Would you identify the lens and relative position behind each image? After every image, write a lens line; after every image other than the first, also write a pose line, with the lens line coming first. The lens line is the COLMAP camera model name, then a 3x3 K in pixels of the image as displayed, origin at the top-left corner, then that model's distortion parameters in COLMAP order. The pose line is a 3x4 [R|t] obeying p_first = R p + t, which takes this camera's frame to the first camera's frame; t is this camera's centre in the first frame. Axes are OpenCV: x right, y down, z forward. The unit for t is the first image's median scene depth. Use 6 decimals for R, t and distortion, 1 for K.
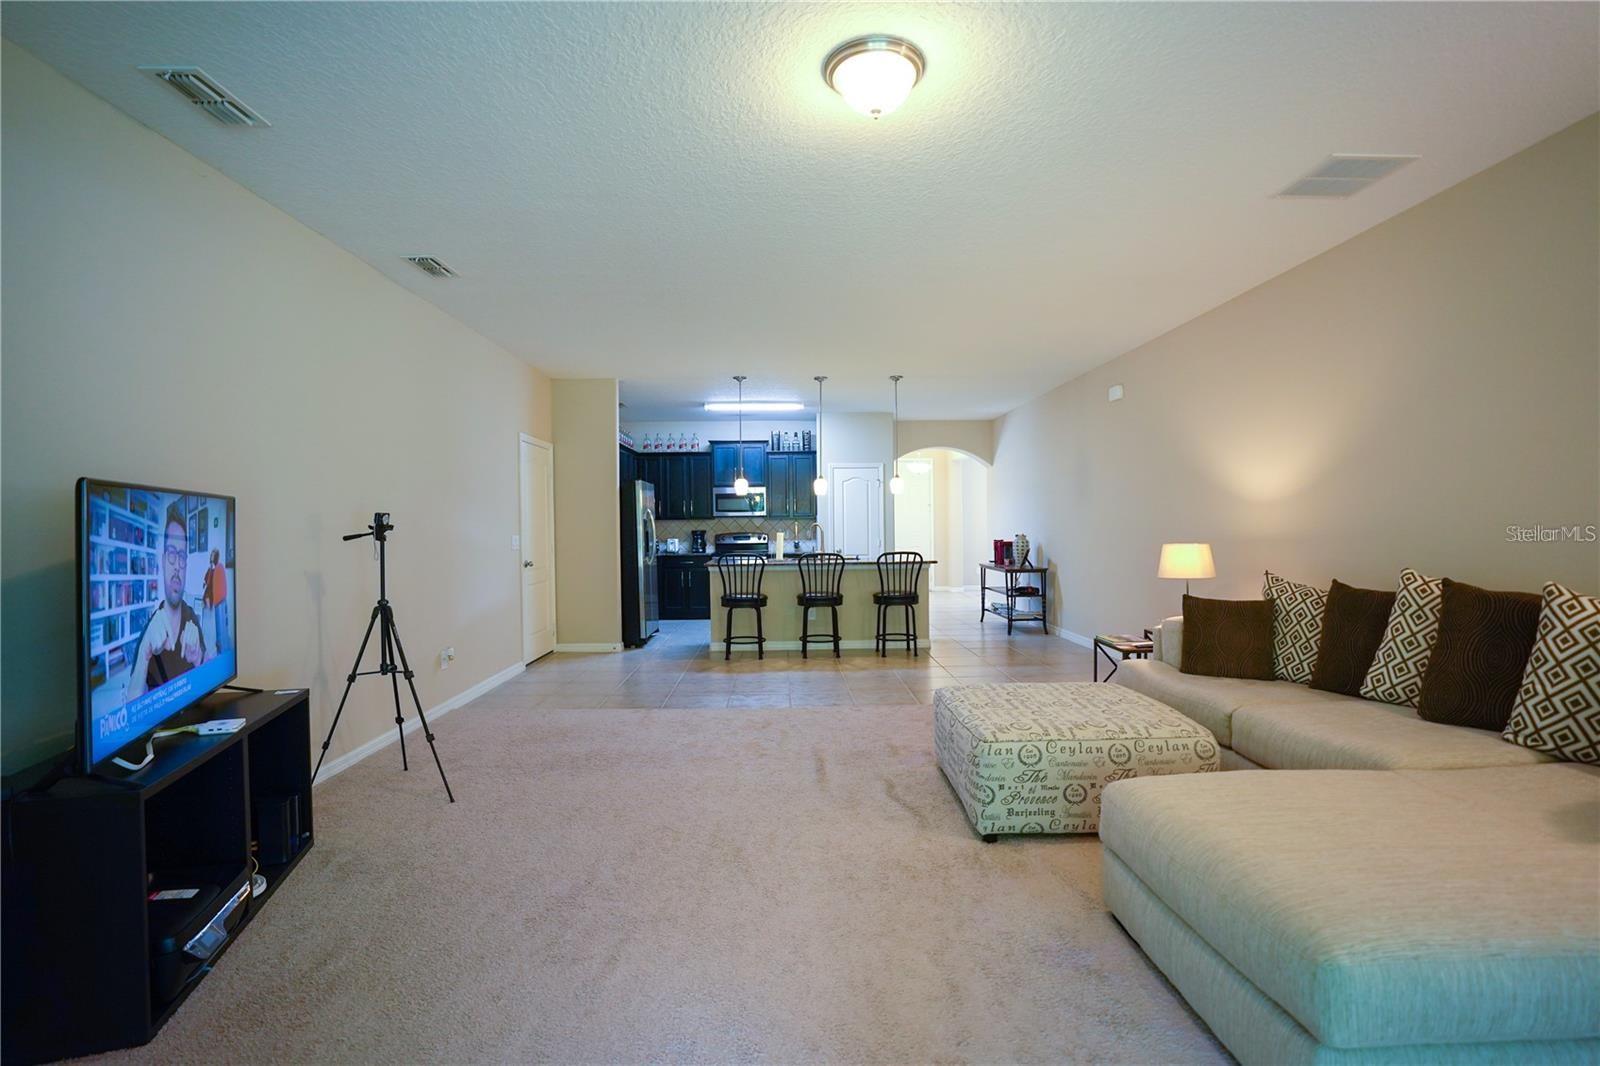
lens RADIAL K [[733.8, 0, 806.0], [0, 733.8, 536.9], [0, 0, 1]] dist [-0.066415, 0.026303]
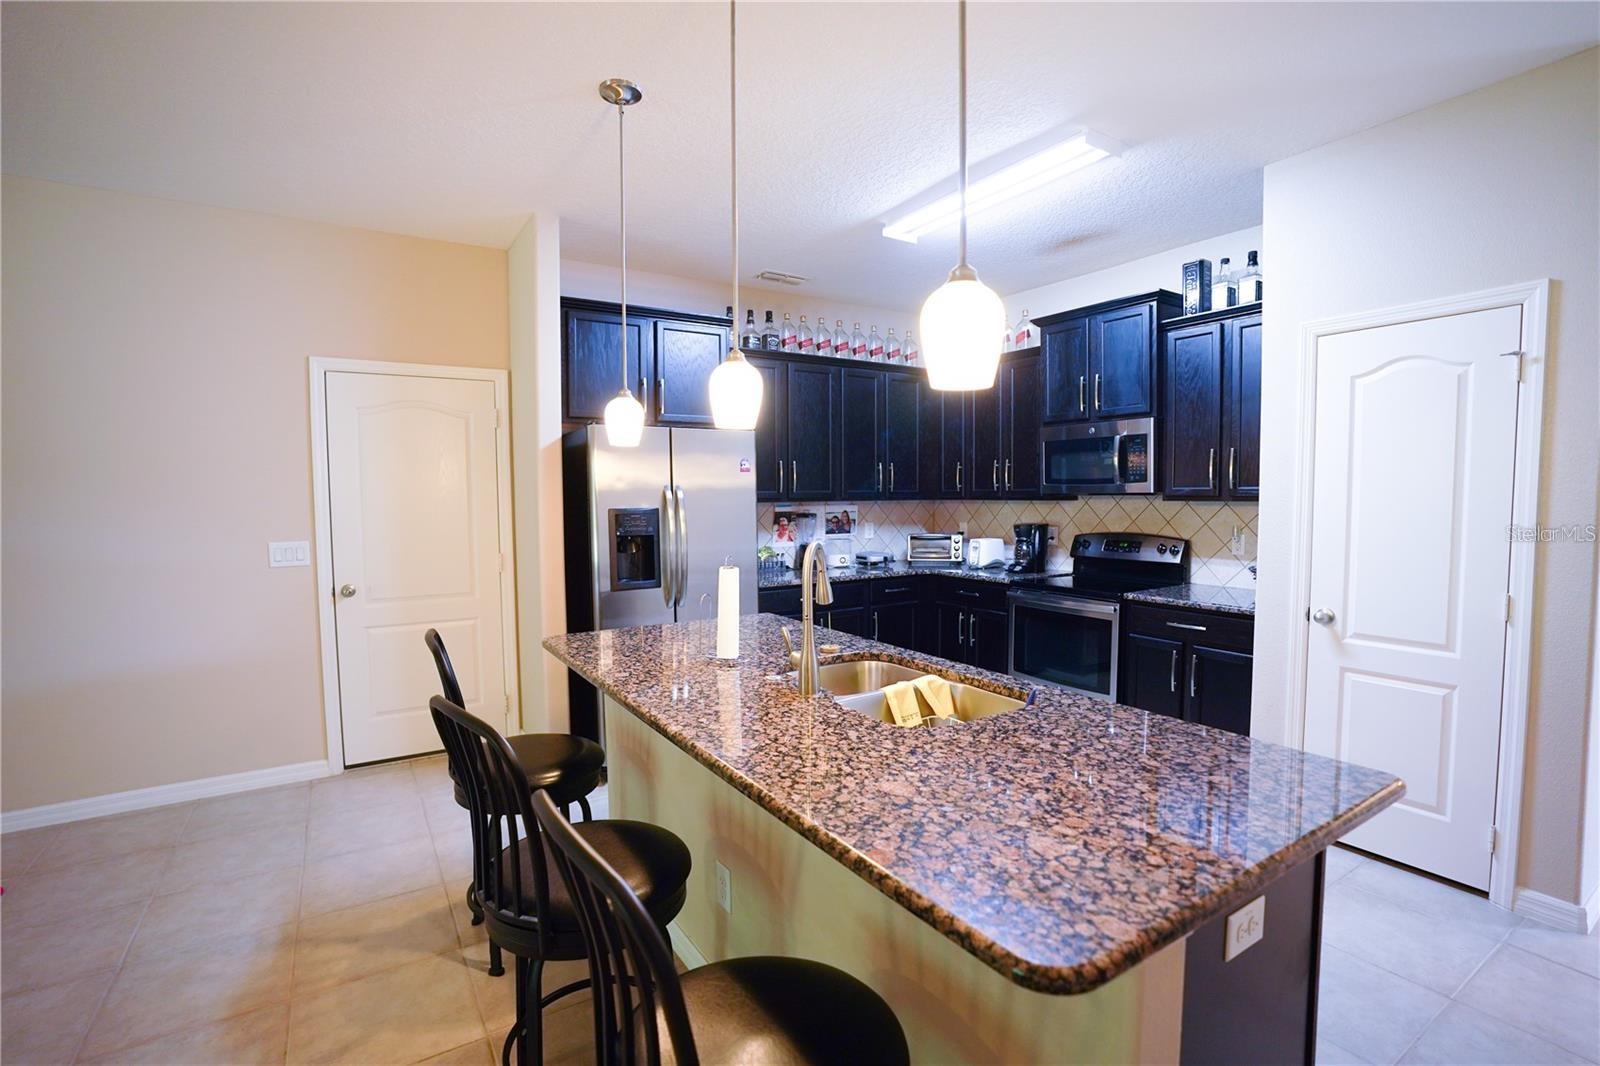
lens RADIAL K [[733.8, 0, 806.0], [0, 733.8, 536.9], [0, 0, 1]] dist [-0.066415, 0.026303]
pose [[0.509180, 0.058221, -0.858689, 0.176303], [-0.011269, 0.998075, 0.060989, -0.027161], [0.860587, -0.021378, 0.508855, 0.656598]]
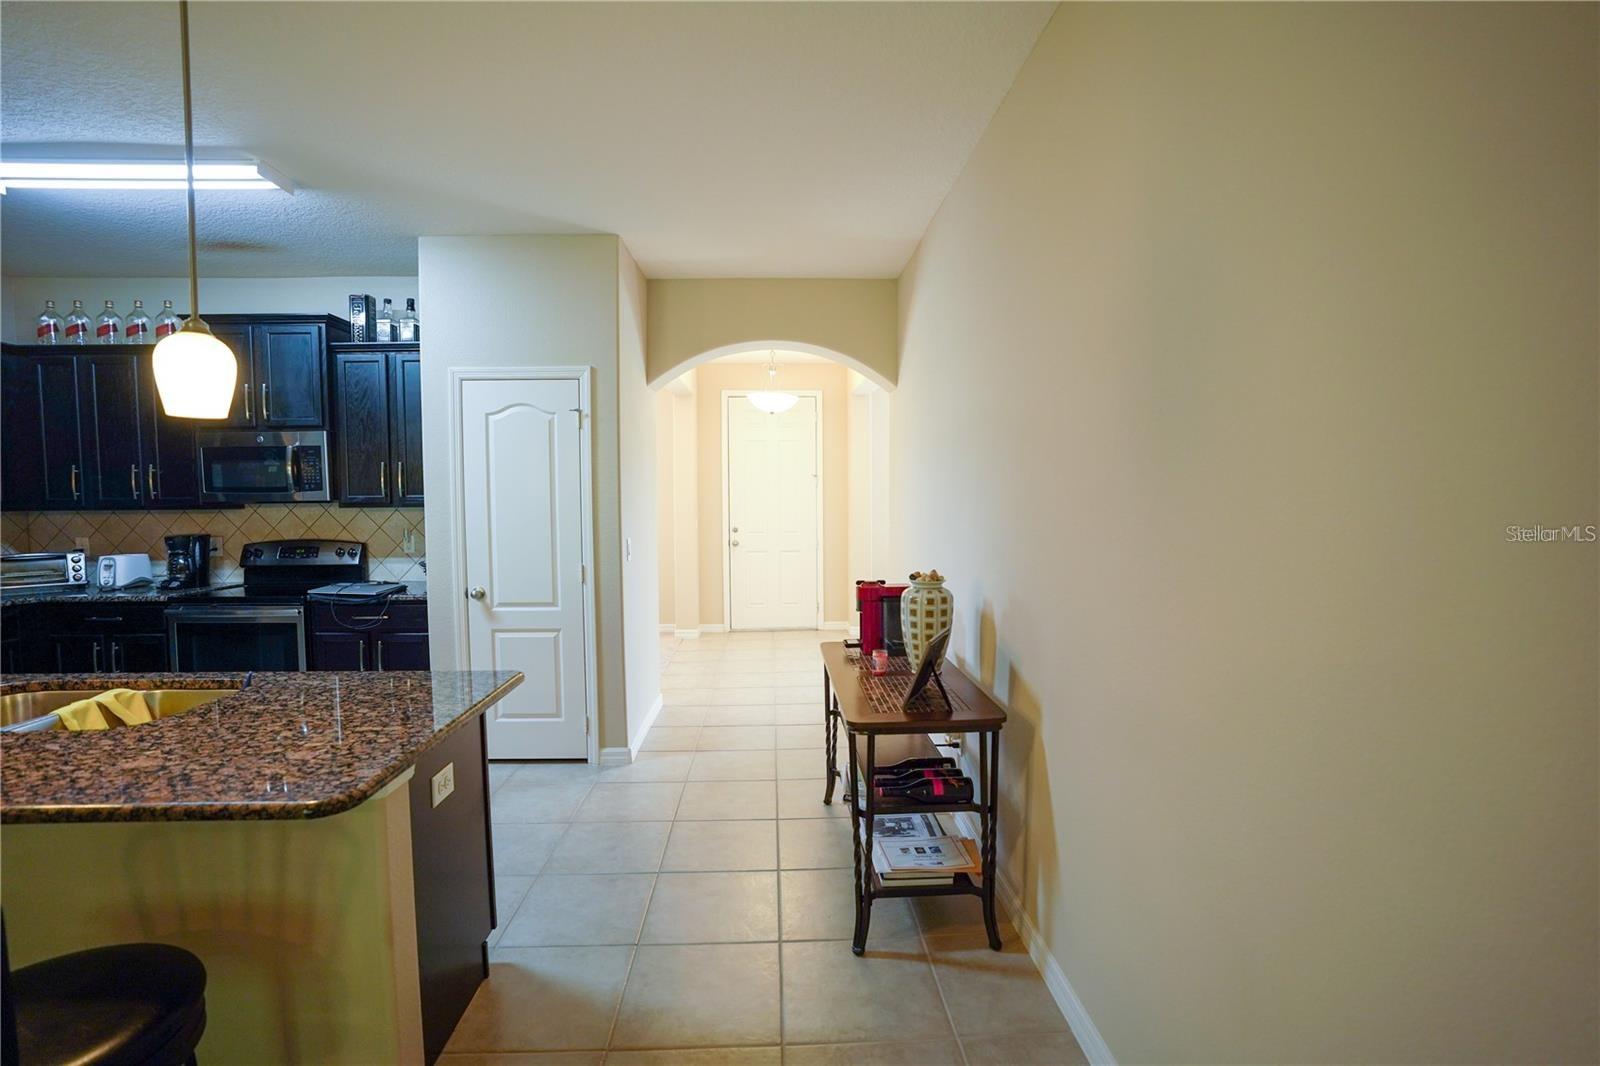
lens RADIAL K [[733.8, 0, 806.0], [0, 733.8, 536.9], [0, 0, 1]] dist [-0.066415, 0.026303]
pose [[0.999841, 0.005128, 0.017083, 0.205067], [-0.005810, 0.999177, 0.040153, -0.026469], [-0.016863, -0.040246, 0.999047, 0.596298]]
